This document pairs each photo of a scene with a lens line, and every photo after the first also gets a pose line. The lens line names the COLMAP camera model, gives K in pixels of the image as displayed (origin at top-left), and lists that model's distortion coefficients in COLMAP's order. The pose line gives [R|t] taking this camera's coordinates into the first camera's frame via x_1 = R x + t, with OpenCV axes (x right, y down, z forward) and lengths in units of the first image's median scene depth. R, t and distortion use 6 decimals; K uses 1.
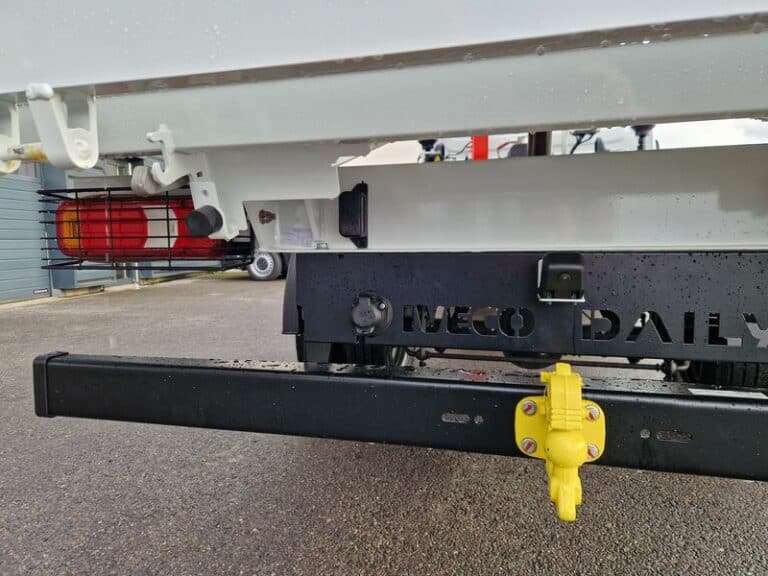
lens RADIAL K [[515.1, 0, 379.3], [0, 515.1, 288.9], [0, 0, 1]] dist [0.093499, -0.080189]
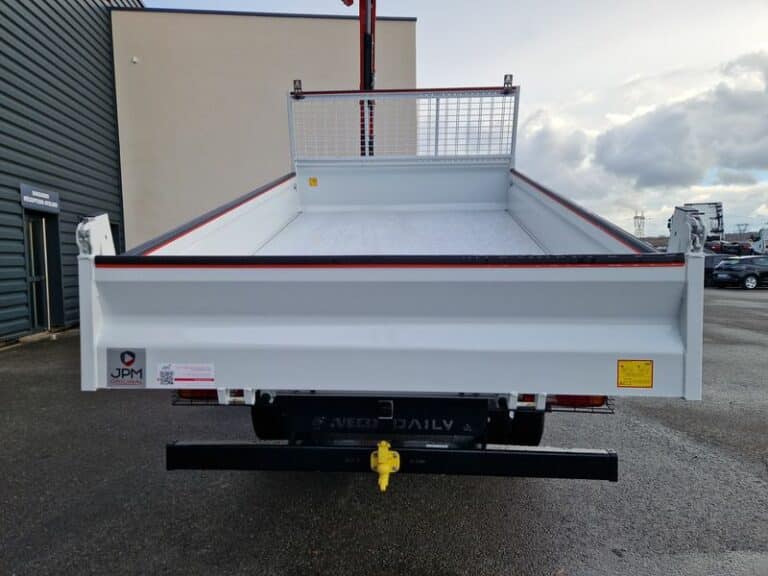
lens RADIAL K [[515.1, 0, 379.3], [0, 515.1, 288.9], [0, 0, 1]] dist [0.093499, -0.080189]
pose [[0.981103, -0.004409, 0.193436, -0.243903], [0.011571, 0.999288, -0.035915, -0.592322], [-0.193140, 0.037474, 0.980455, -1.885119]]
